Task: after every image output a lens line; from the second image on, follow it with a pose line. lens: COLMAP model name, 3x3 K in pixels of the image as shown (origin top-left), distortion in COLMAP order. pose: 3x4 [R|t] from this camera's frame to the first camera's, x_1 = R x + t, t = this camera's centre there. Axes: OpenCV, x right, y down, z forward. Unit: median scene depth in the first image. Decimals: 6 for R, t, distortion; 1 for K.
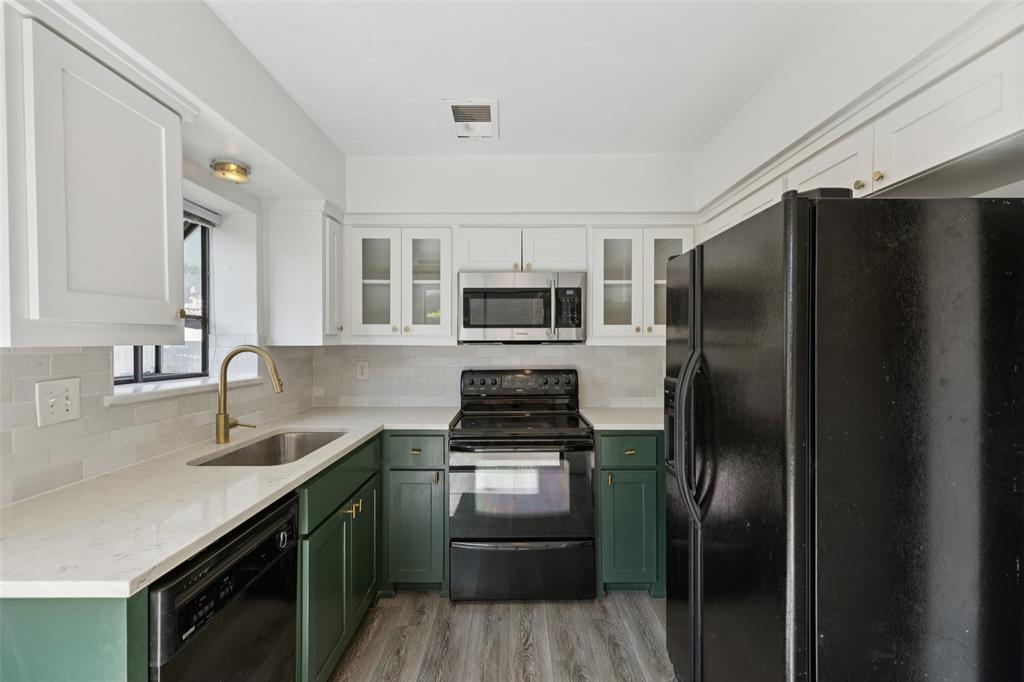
lens RADIAL K [[461.9, 0, 511.6], [0, 461.9, 344.8], [0, 0, 1]] dist [0.009454, -0.001123]
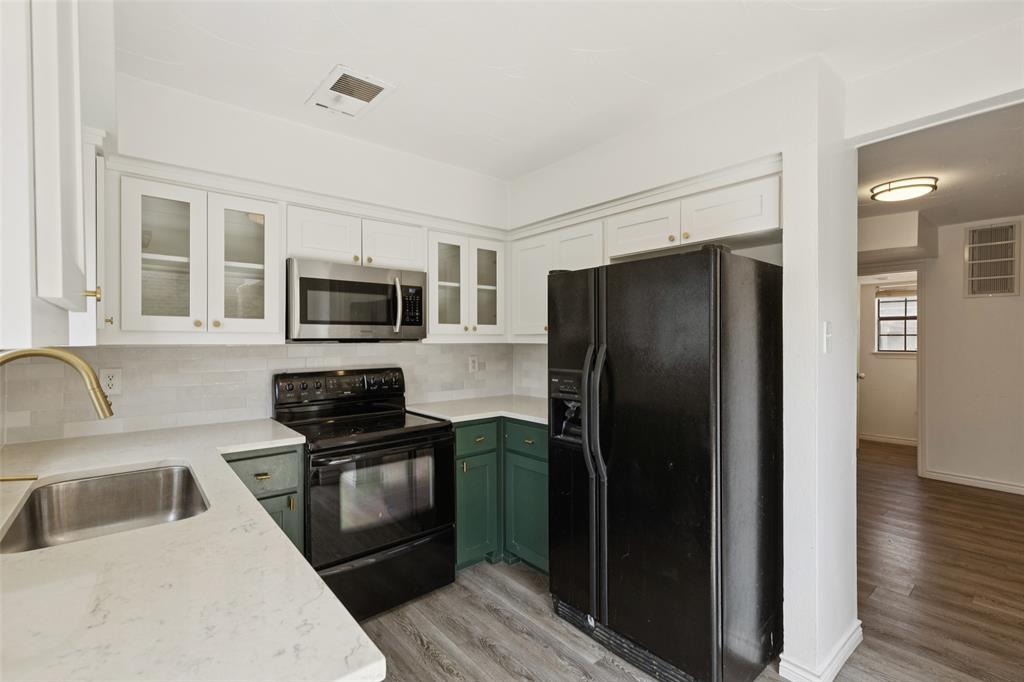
lens RADIAL K [[461.9, 0, 510.6], [0, 461.9, 341.9], [0, 0, 1]] dist [0.009454, -0.001123]
pose [[0.764670, -0.004106, 0.644410, -0.359353], [0.005436, 0.999985, -0.000079, -0.000832], [-0.644400, 0.003563, 0.764681, 0.091475]]
